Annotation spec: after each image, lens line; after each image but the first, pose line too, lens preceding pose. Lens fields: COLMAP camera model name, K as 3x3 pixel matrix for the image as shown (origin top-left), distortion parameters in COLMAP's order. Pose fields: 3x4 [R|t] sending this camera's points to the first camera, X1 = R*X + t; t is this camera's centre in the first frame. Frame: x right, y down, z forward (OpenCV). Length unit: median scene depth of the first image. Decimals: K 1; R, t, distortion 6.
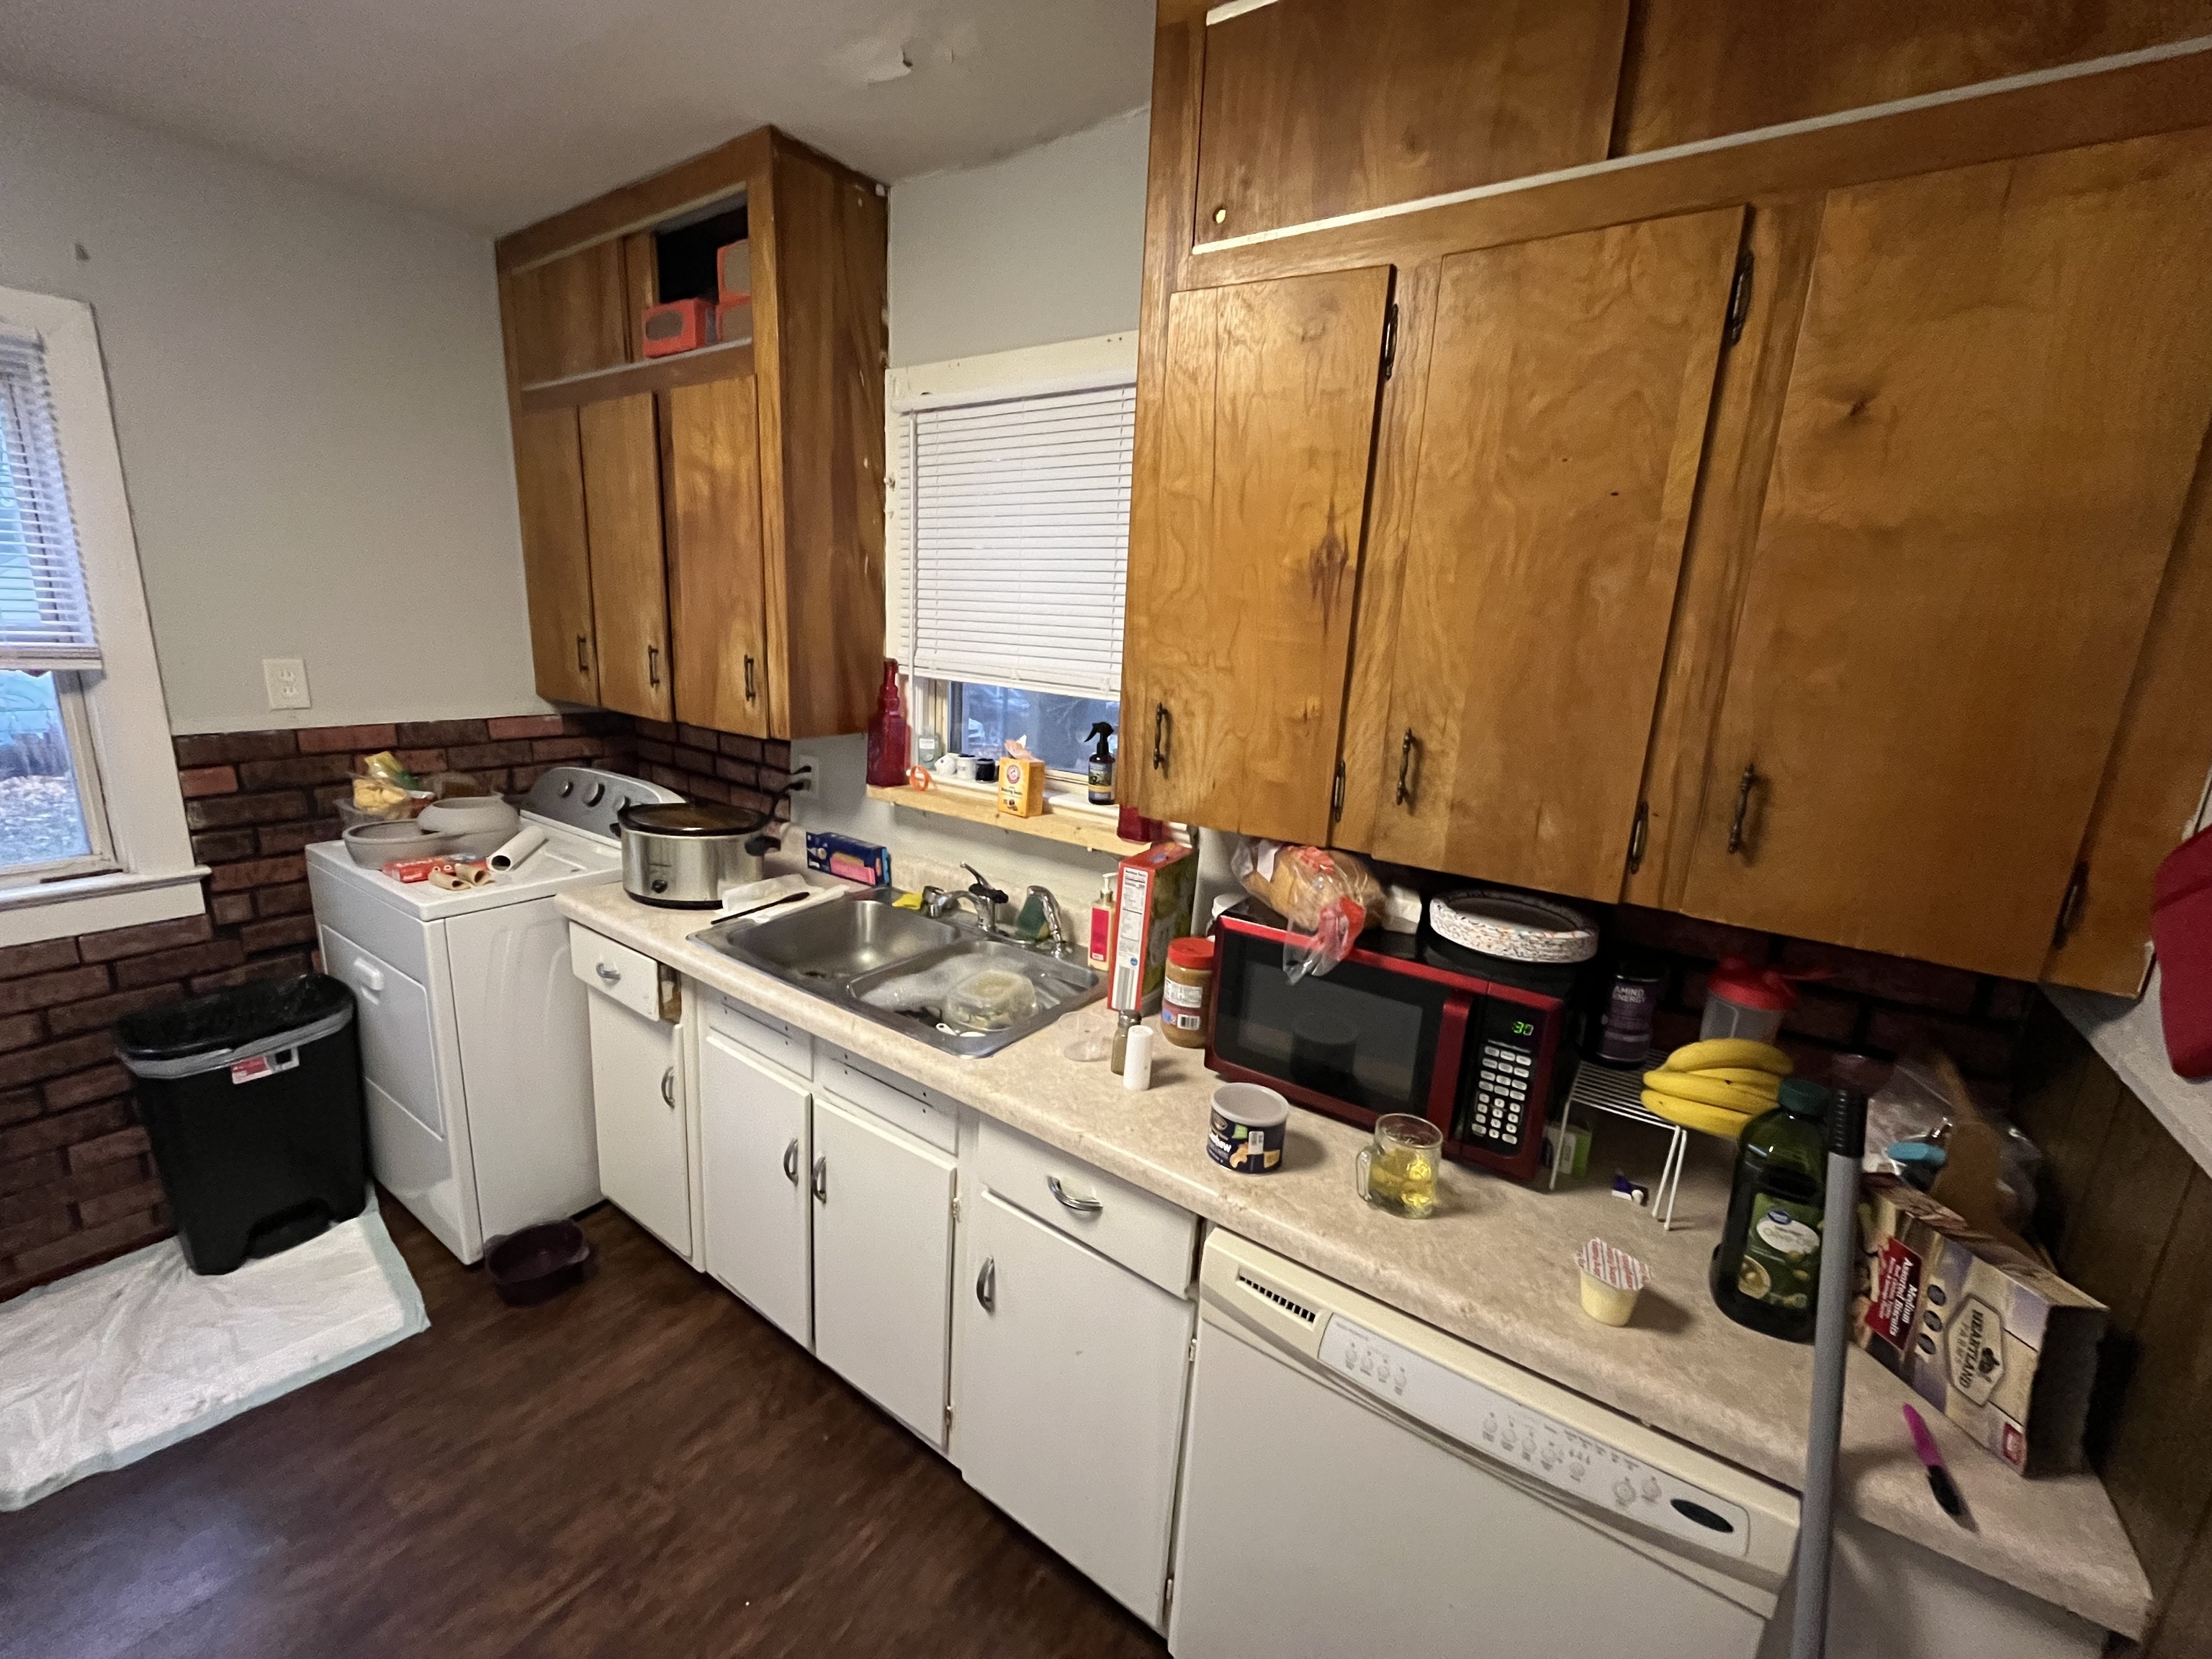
lens RADIAL K [[893.9, 0, 1113.2], [0, 893.9, 823.7], [0, 0, 1]] dist [-0.005136, 0.000716]
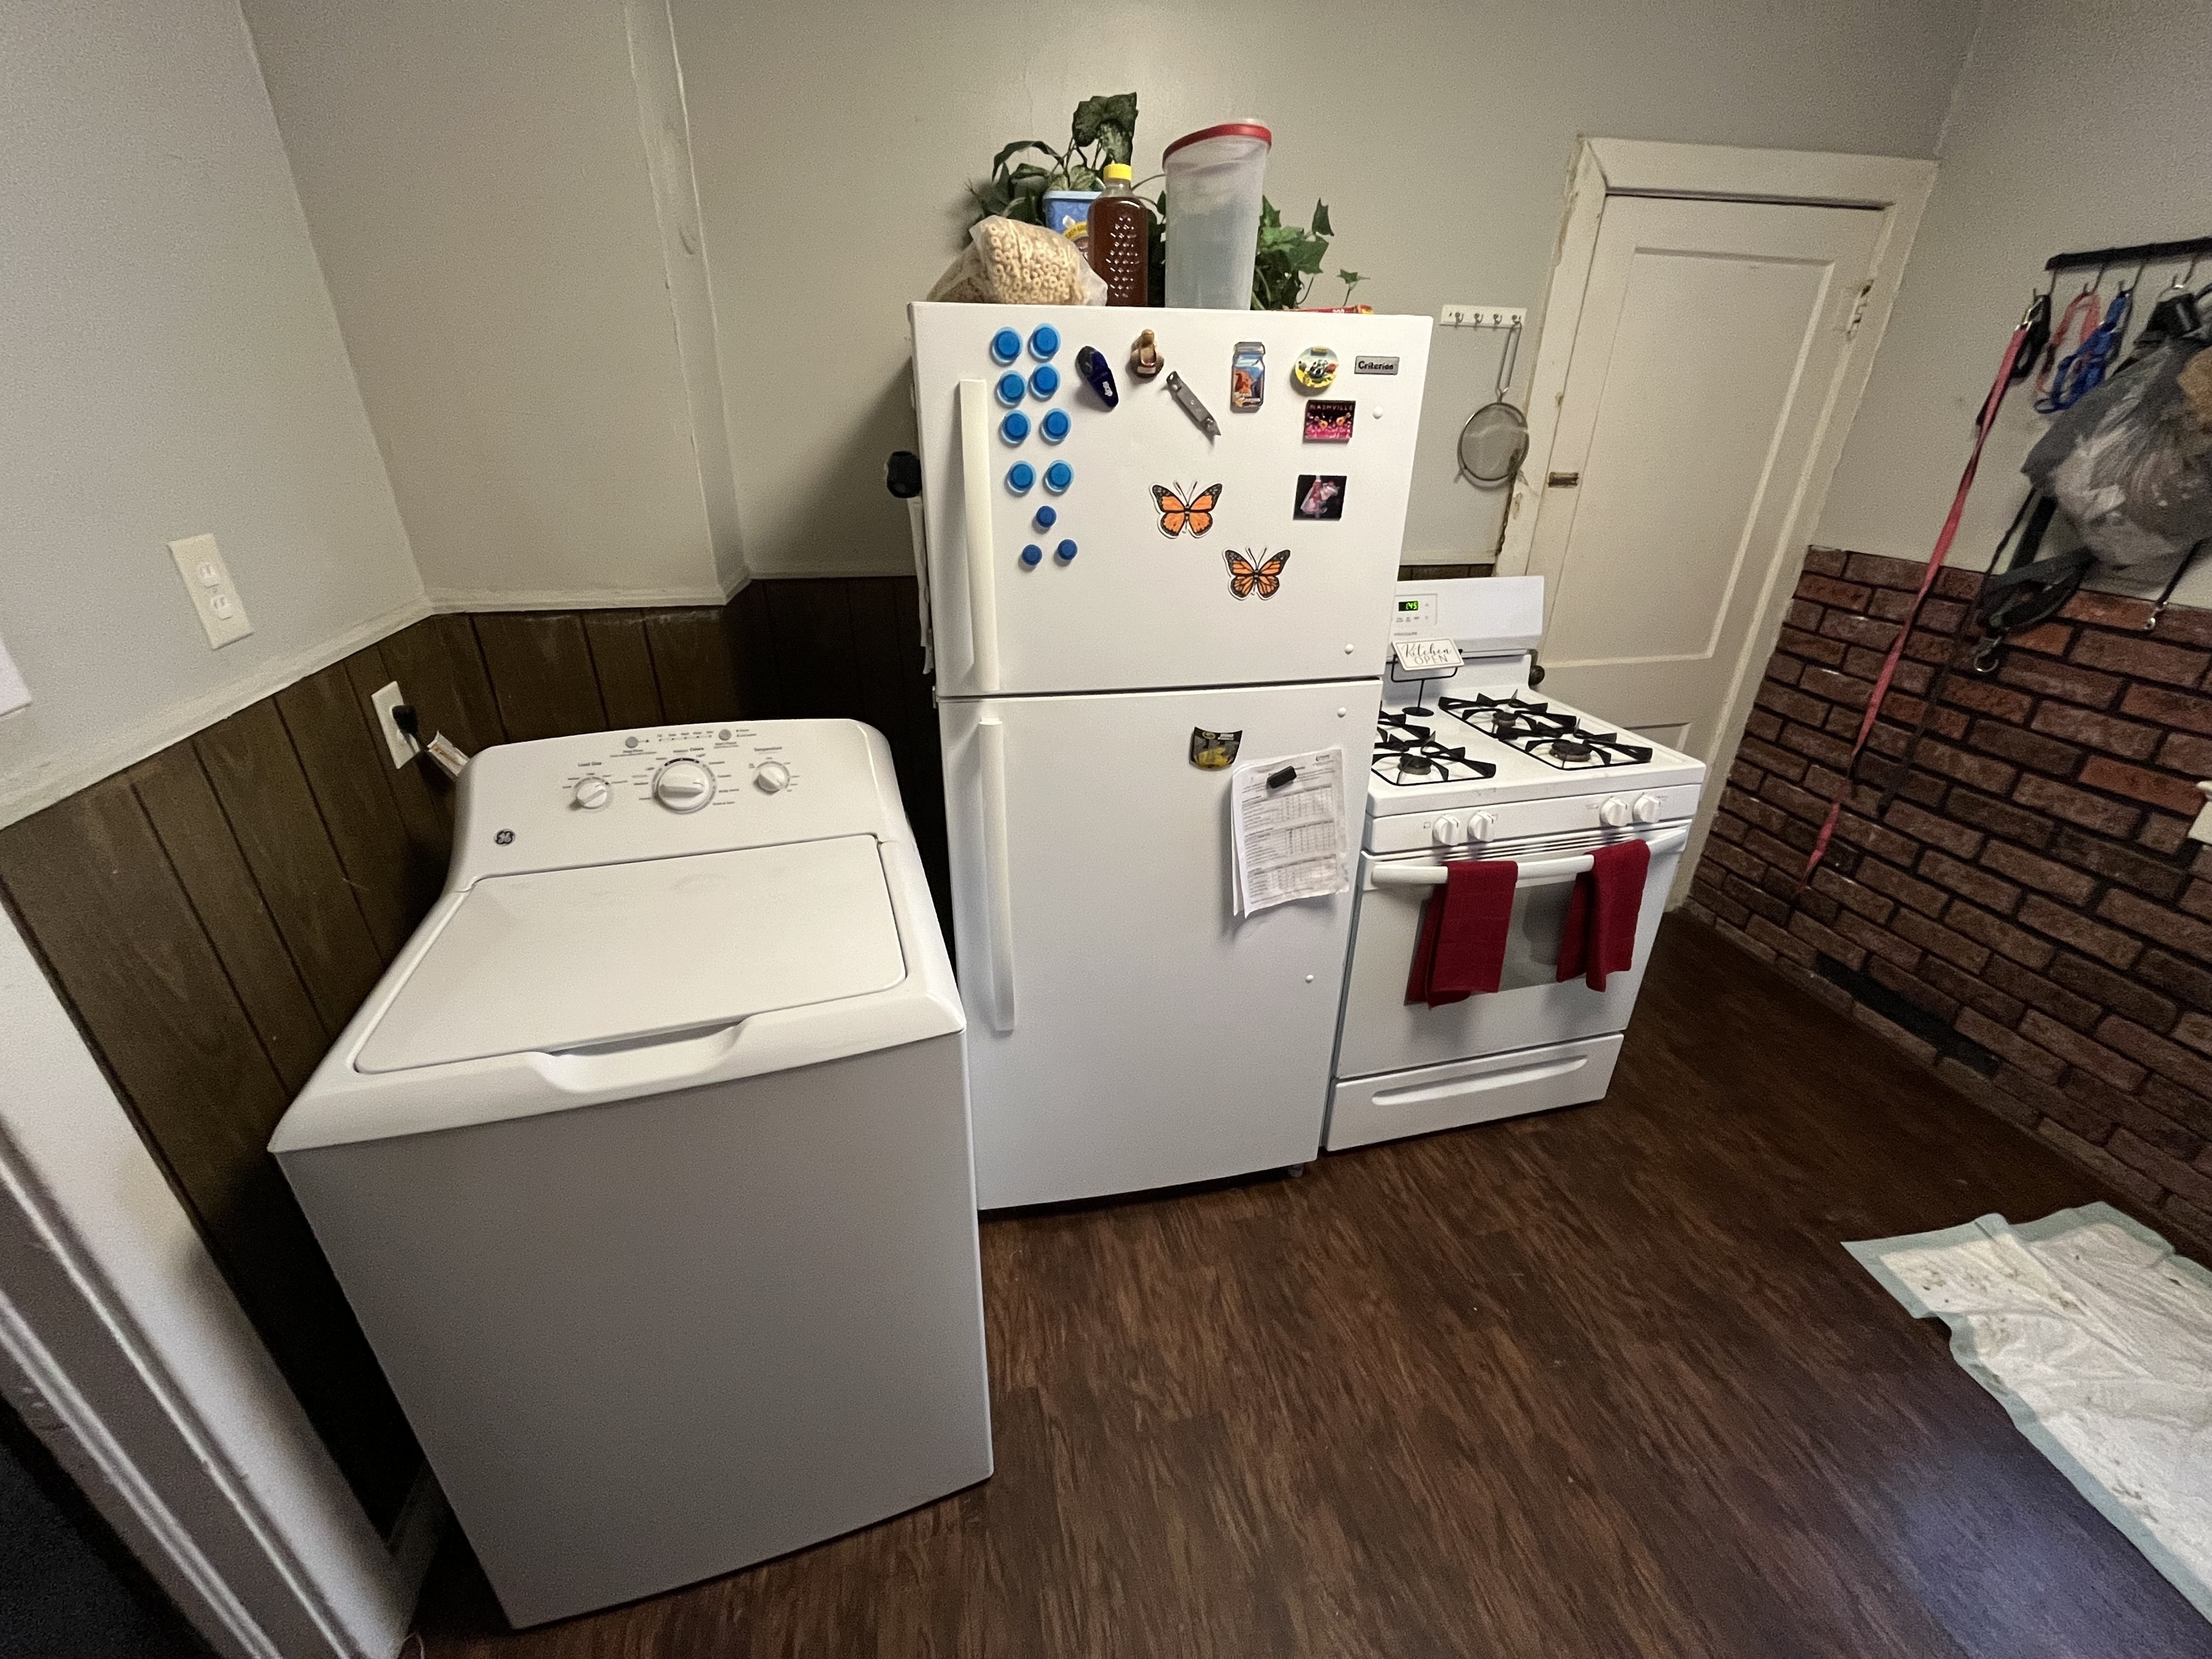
lens RADIAL K [[893.9, 0, 1147.4], [0, 893.9, 813.2], [0, 0, 1]] dist [-0.005136, 0.000716]
pose [[-0.642007, 0.253566, -0.723555, -0.031406], [-0.226326, 0.838993, 0.494840, -0.068227], [0.732532, 0.481450, -0.481251, 0.484924]]
